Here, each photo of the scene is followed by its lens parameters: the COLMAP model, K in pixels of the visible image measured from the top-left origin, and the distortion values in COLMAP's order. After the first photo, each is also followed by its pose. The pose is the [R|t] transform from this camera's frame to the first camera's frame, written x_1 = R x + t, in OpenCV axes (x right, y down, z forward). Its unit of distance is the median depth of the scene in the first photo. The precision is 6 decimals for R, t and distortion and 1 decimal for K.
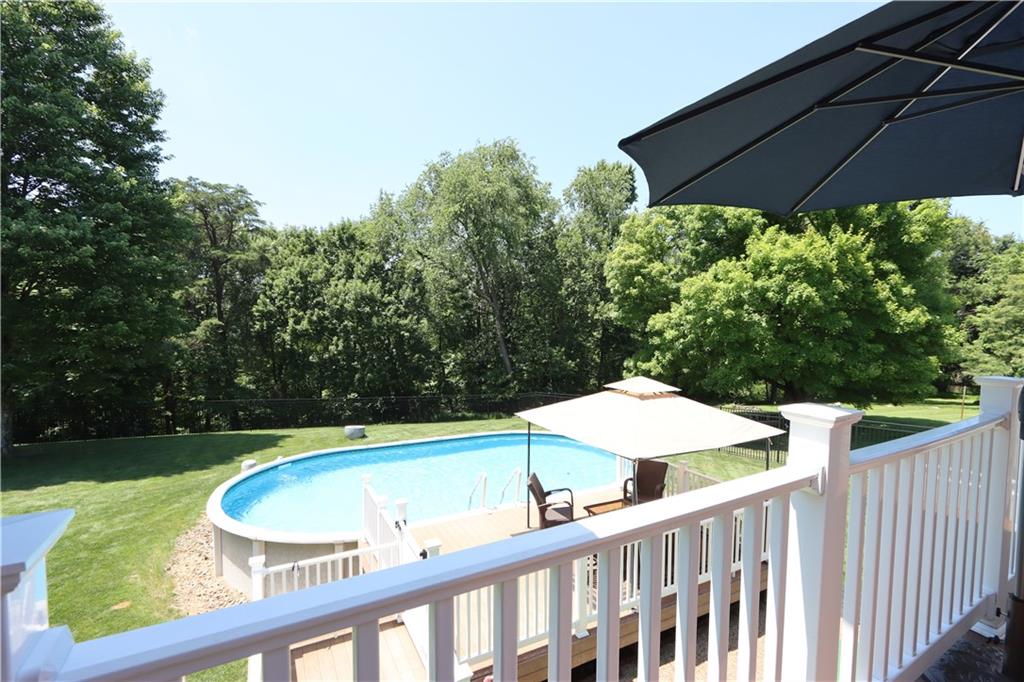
lens RADIAL K [[469.1, 0, 510.1], [0, 469.1, 350.4], [0, 0, 1]] dist [0.004890, -0.002170]
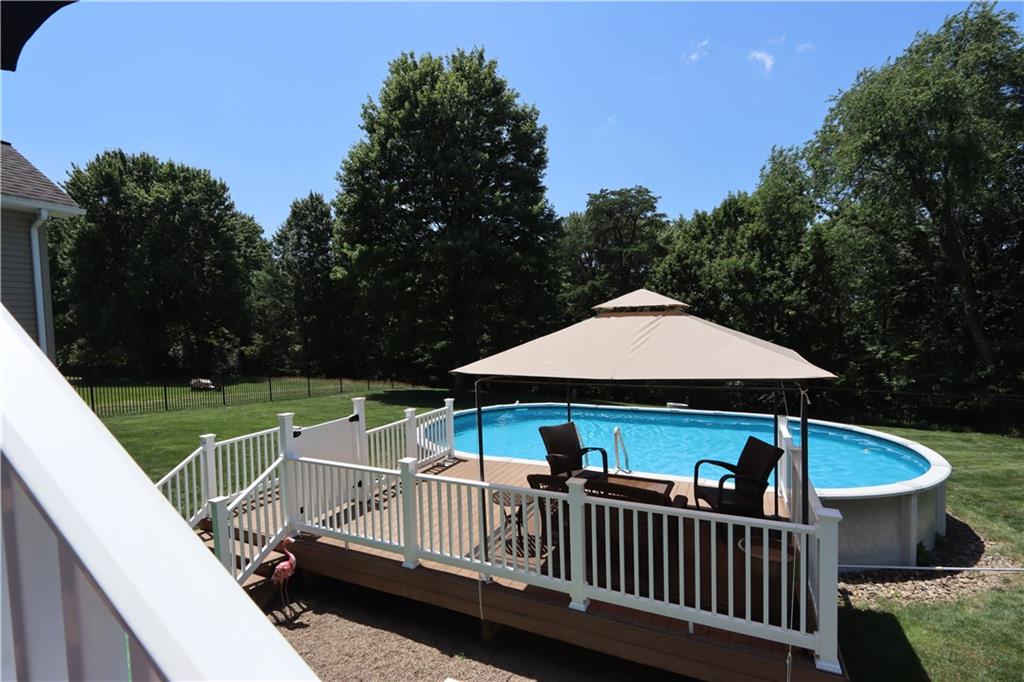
lens RADIAL K [[469.1, 0, 508.2], [0, 469.1, 352.2], [0, 0, 1]] dist [0.004890, -0.002170]
pose [[0.595060, 0.023861, -0.803327, 0.149749], [-0.016621, 0.999711, 0.017382, 0.029289], [0.803510, 0.003009, 0.595284, 0.098138]]
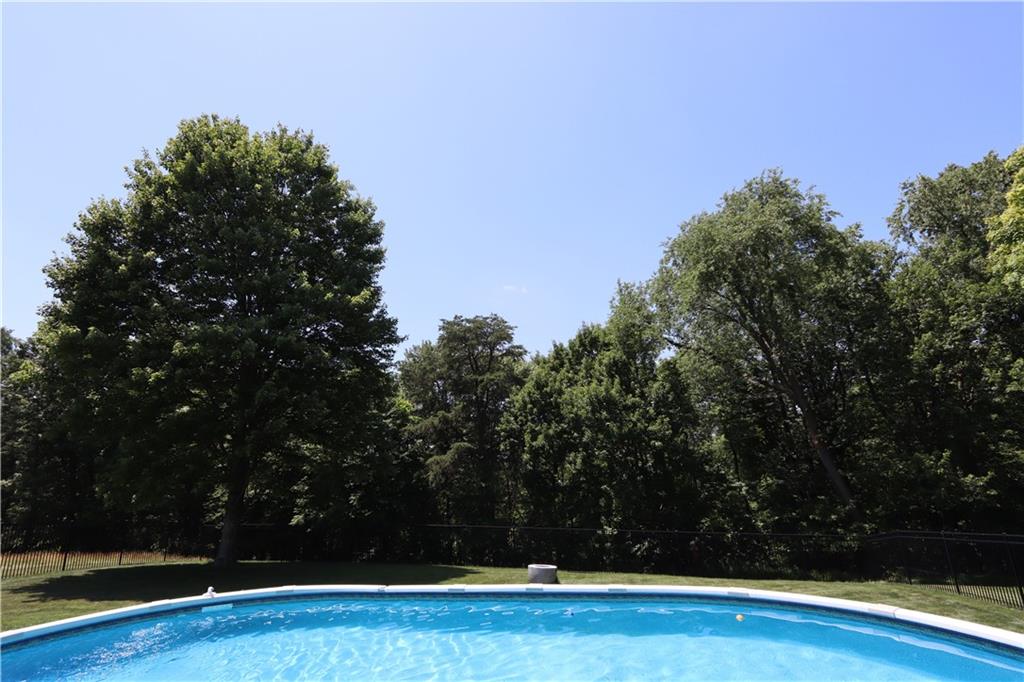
lens RADIAL K [[469.1, 0, 512.6], [0, 469.1, 348.9], [0, 0, 1]] dist [0.004890, -0.002170]
pose [[0.797149, -0.191167, -0.572721, 0.049368], [0.009993, 0.952601, -0.304058, 0.046086], [0.603701, 0.236656, 0.761275, 0.253314]]
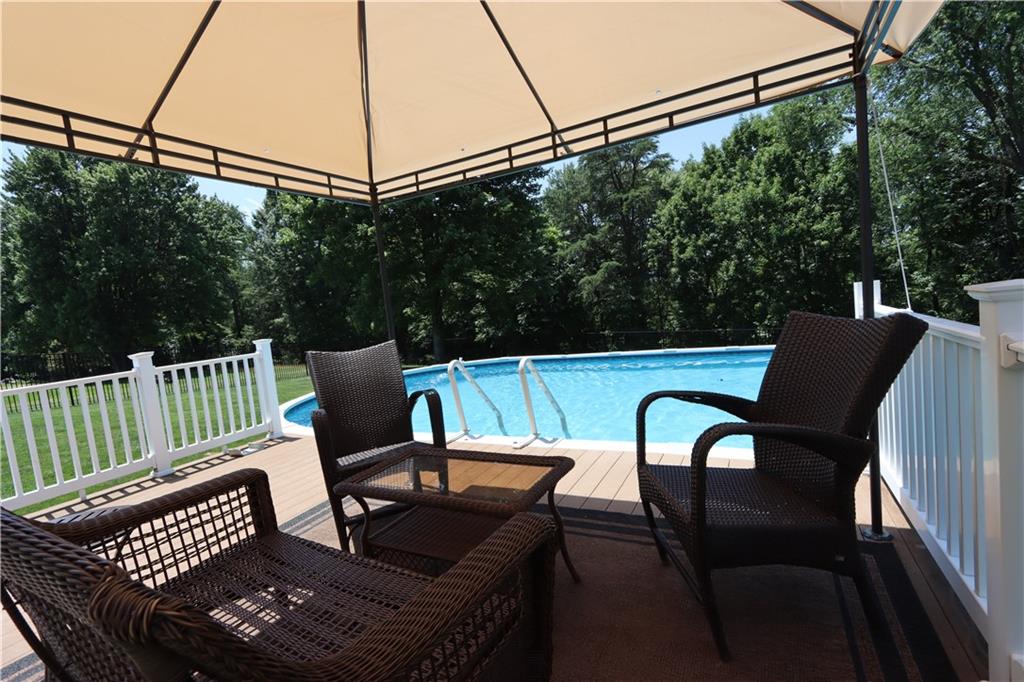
lens RADIAL K [[469.1, 0, 507.8], [0, 469.1, 347.0], [0, 0, 1]] dist [0.004890, -0.002170]
pose [[0.560358, 0.004508, -0.828238, 0.098306], [0.060312, 0.997108, 0.046232, 0.058927], [0.826052, -0.075859, 0.558466, 0.201407]]
